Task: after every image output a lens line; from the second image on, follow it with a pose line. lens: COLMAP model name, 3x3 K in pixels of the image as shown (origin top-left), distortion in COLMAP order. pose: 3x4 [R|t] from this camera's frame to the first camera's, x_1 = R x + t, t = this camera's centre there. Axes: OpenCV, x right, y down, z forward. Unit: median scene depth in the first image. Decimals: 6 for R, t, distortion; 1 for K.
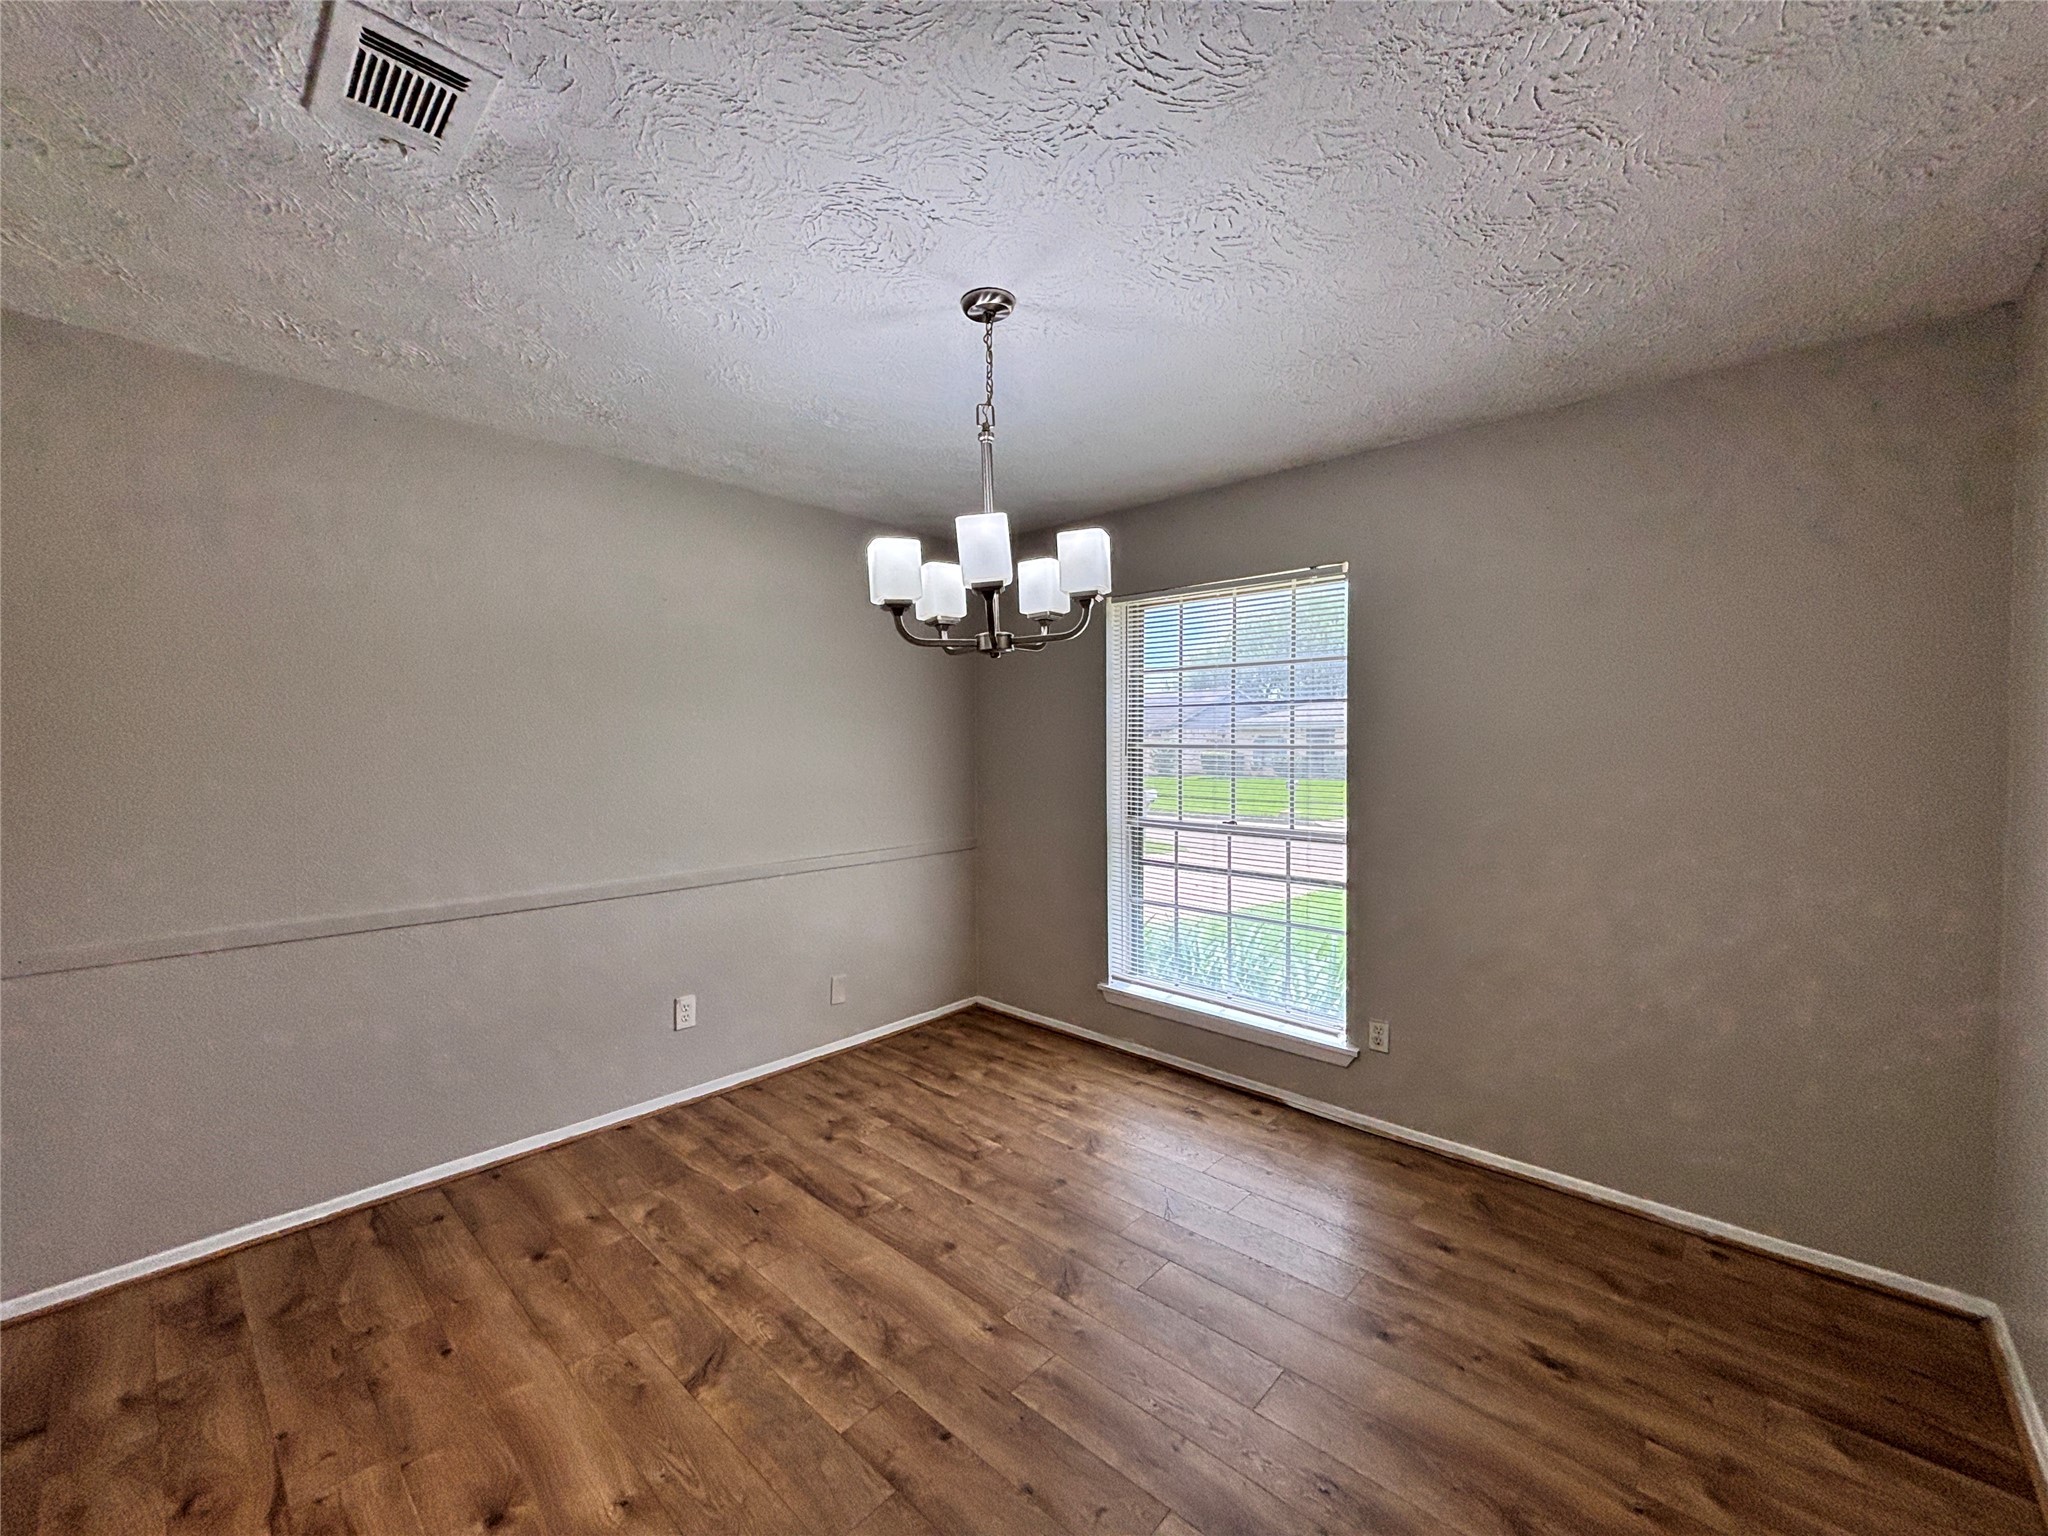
lens RADIAL K [[842.1, 0, 1024.0], [0, 842.1, 768.0], [0, 0, 1]] dist [-0.003249, -0.000101]
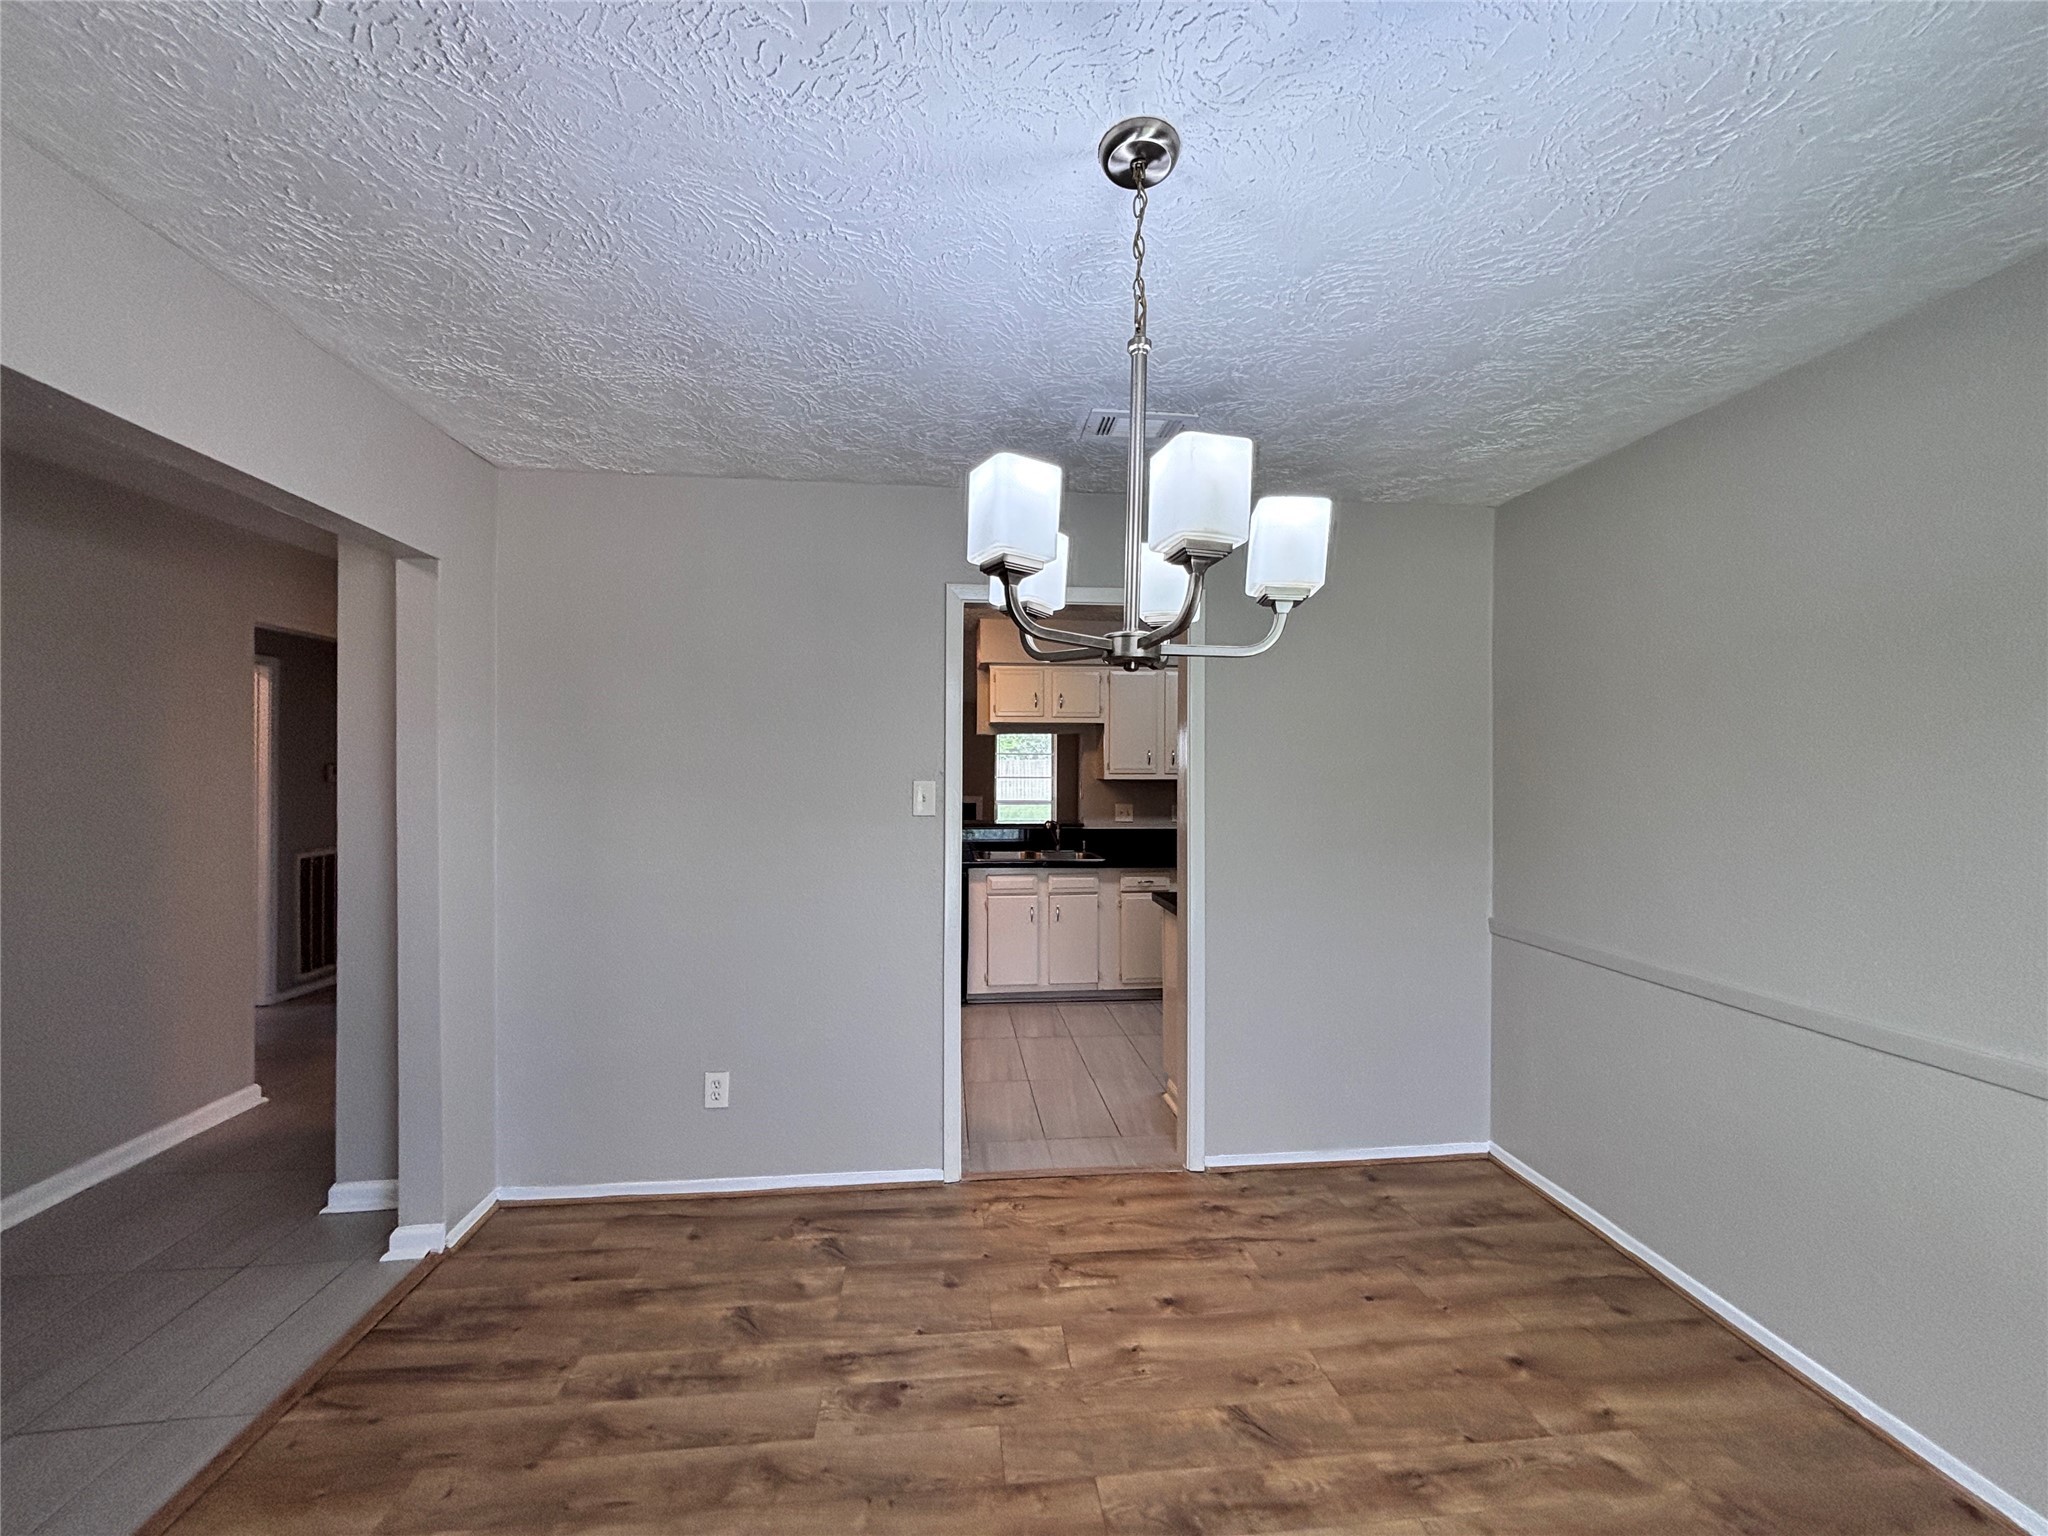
lens RADIAL K [[823.9, 0, 1024.0], [0, 823.9, 768.0], [0, 0, 1]] dist [-0.005960, 0.000329]
pose [[-0.670979, -0.005283, -0.741457, 0.503643], [-0.028513, 0.999419, 0.018682, -0.062899], [0.740928, 0.033676, -0.670740, 1.382830]]
